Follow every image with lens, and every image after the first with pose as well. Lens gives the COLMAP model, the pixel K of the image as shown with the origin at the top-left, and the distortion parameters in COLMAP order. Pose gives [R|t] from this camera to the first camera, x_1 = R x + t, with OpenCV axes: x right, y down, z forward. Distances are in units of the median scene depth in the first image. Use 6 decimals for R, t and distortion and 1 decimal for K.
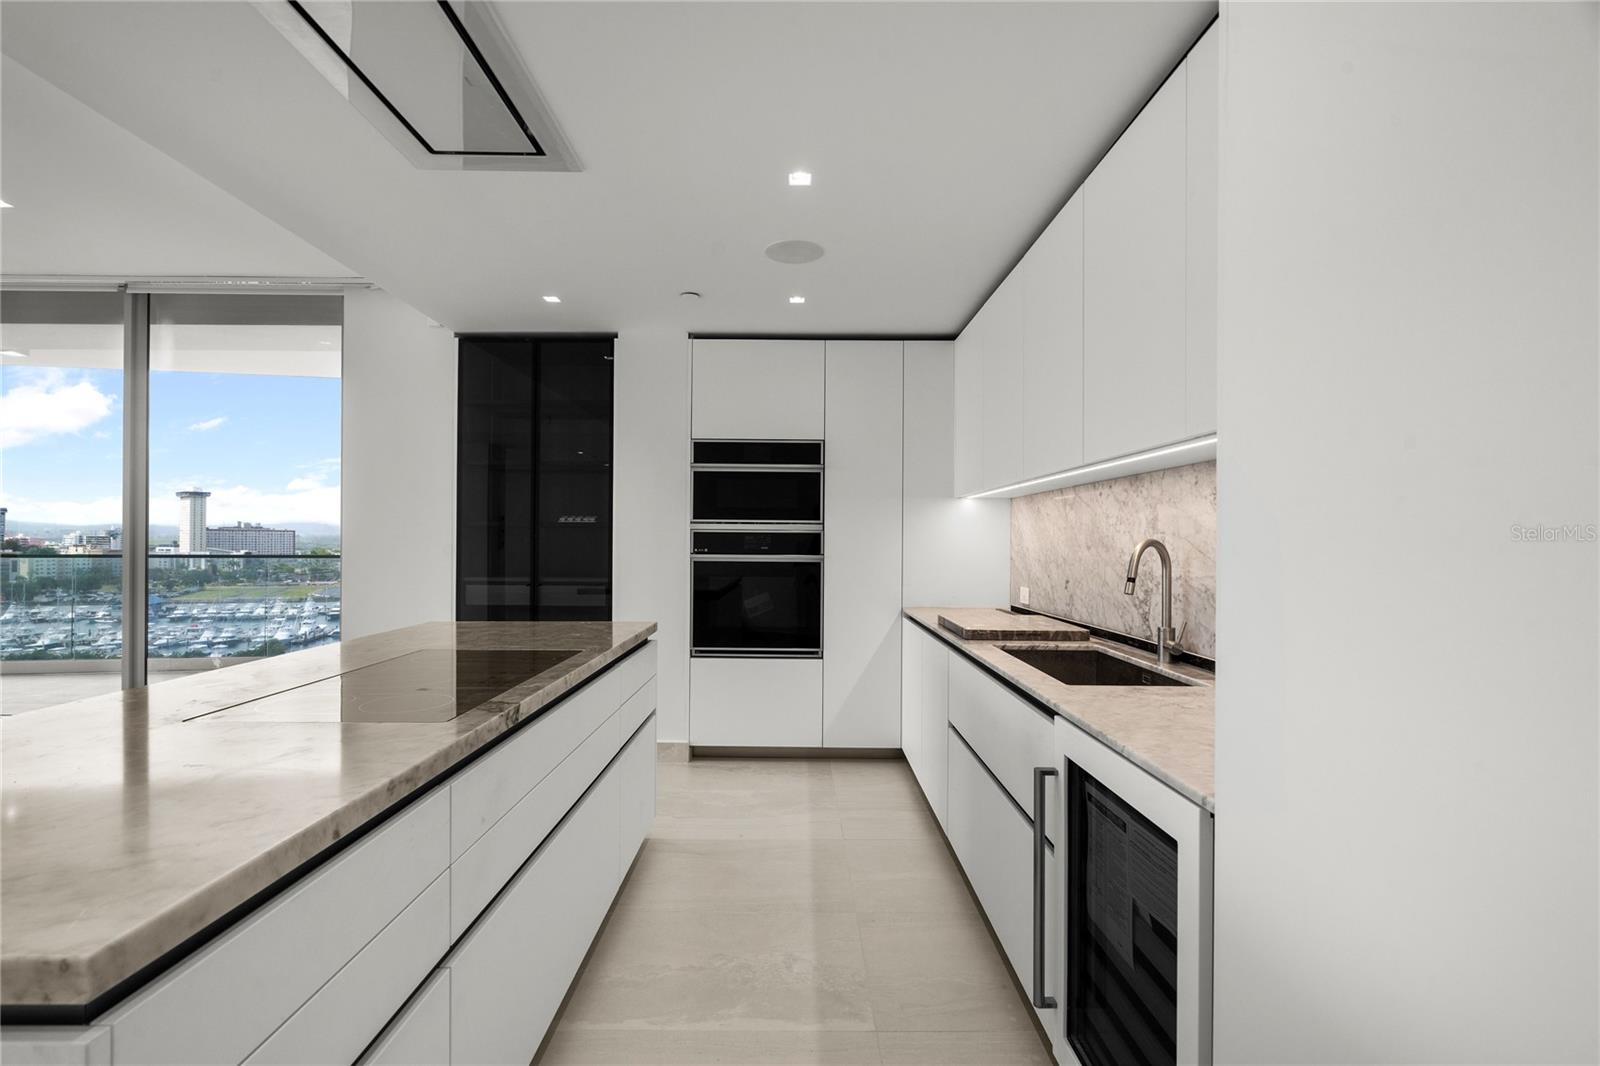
lens RADIAL K [[734.2, 0, 764.8], [0, 734.2, 547.1], [0, 0, 1]] dist [0.003350, 0.003216]
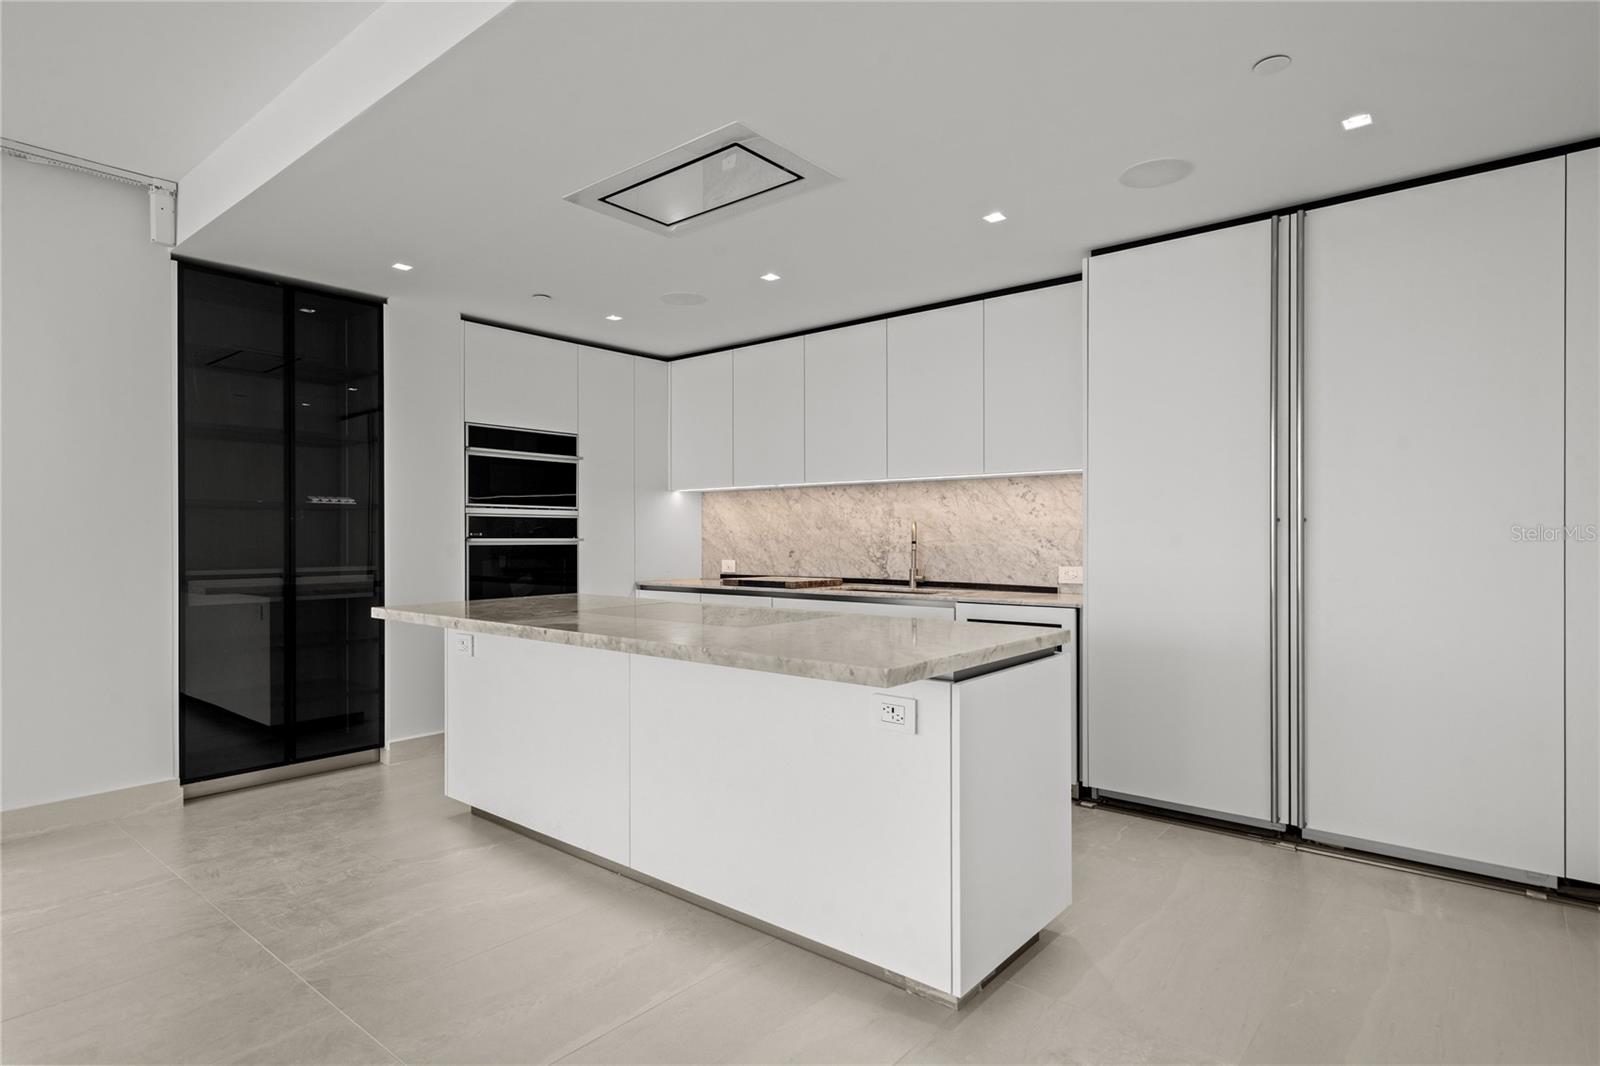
lens RADIAL K [[868.9, 0, 785.5], [0, 868.9, 530.7], [0, 0, 1]] dist [-0.006081, -0.000076]
pose [[0.628197, -0.003434, 0.778047, -0.739164], [0.013617, 0.999886, -0.006582, 0.012506], [-0.777935, 0.014729, 0.628172, -0.064707]]
